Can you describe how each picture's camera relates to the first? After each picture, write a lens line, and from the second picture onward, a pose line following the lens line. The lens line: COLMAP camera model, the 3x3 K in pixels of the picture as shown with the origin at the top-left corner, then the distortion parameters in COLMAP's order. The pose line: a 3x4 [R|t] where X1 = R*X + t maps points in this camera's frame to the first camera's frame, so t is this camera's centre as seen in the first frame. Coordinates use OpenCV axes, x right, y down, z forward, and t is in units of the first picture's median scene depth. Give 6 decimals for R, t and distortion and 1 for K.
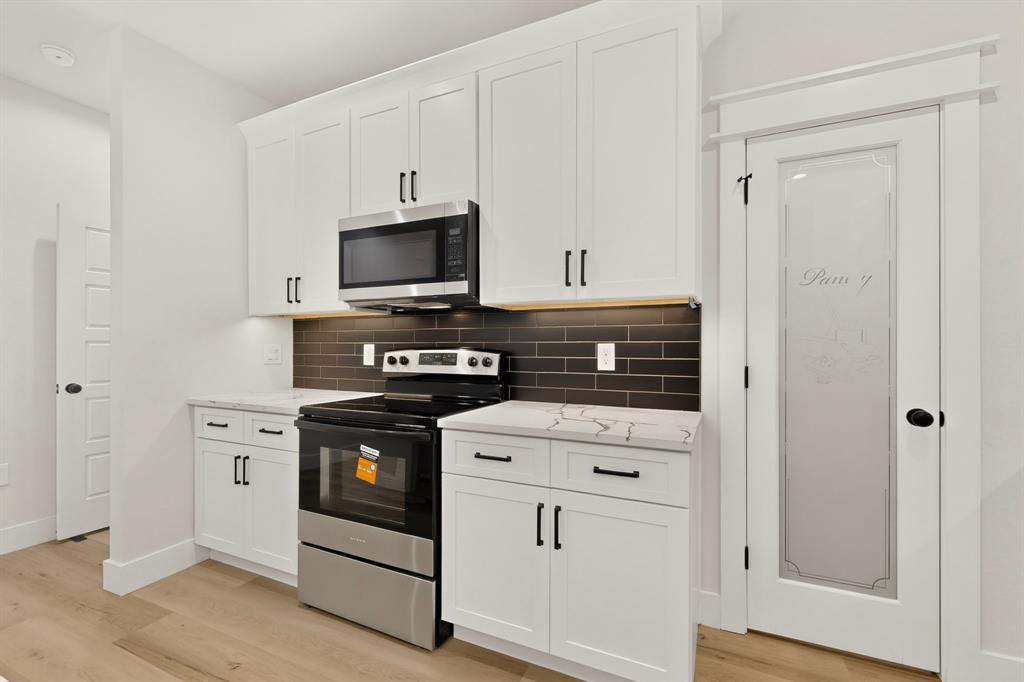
lens RADIAL K [[453.8, 0, 511.0], [0, 453.8, 342.1], [0, 0, 1]] dist [0.004580, -0.002134]
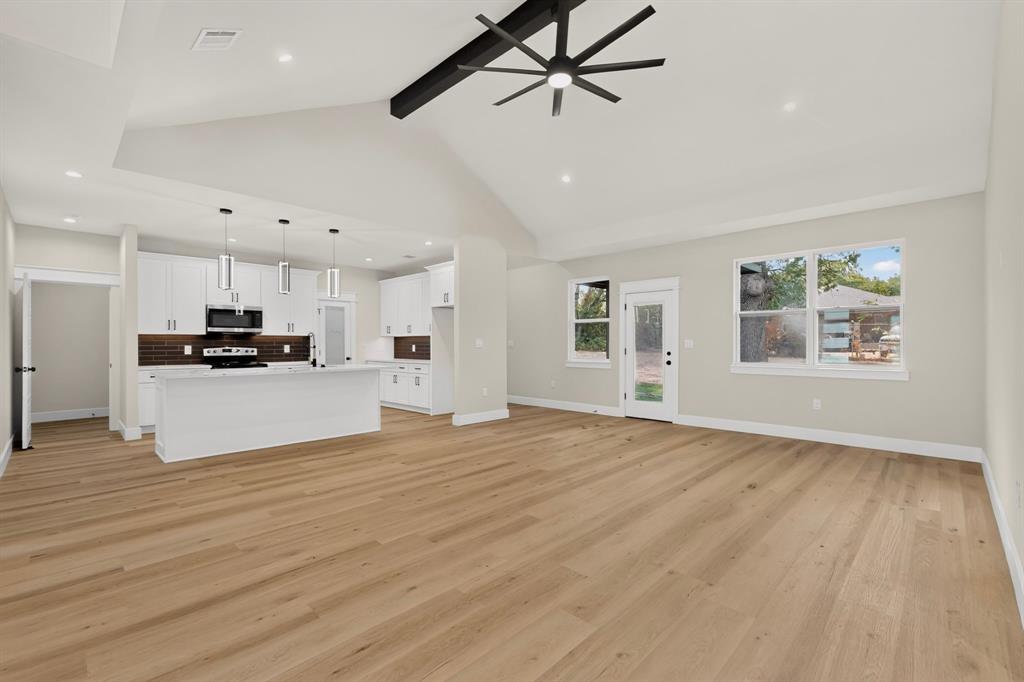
lens RADIAL K [[453.8, 0, 511.0], [0, 453.8, 337.3], [0, 0, 1]] dist [0.004580, -0.002134]
pose [[0.340158, 0.013311, 0.940274, -2.639485], [-0.003793, 0.999911, -0.012784, -0.022631], [-0.940361, 0.000782, 0.340179, -1.997053]]
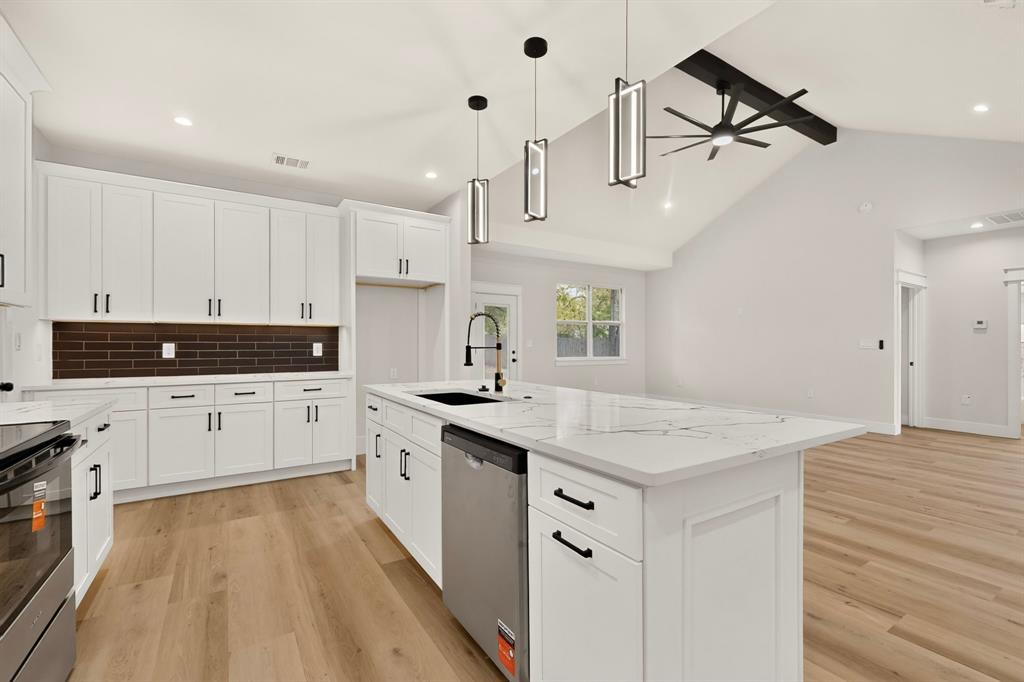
lens RADIAL K [[453.8, 0, 509.3], [0, 453.8, 343.8], [0, 0, 1]] dist [0.004580, -0.002134]
pose [[-0.846876, -0.000786, 0.531790, -1.167113], [-0.005333, 0.999961, -0.007016, 0.004745], [-0.531764, -0.008778, -0.846847, 1.045743]]
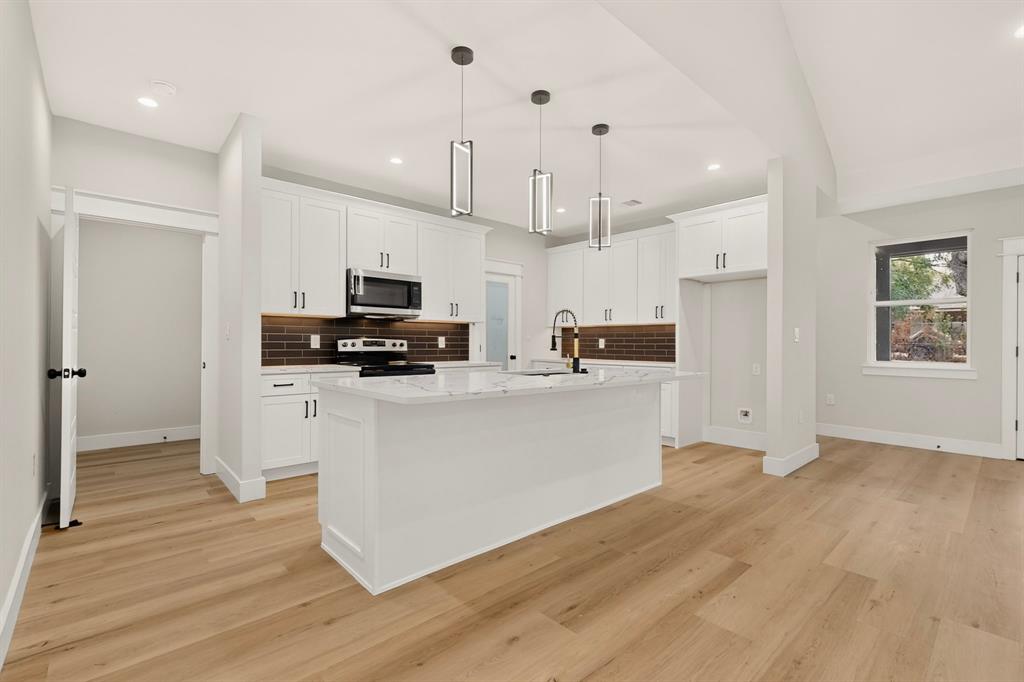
lens RADIAL K [[453.8, 0, 515.8], [0, 453.8, 337.0], [0, 0, 1]] dist [0.004580, -0.002134]
pose [[0.378530, 0.015536, 0.925459, -1.927874], [-0.013392, 0.999846, -0.011307, 0.024907], [-0.925492, -0.008113, 0.378680, -0.346621]]
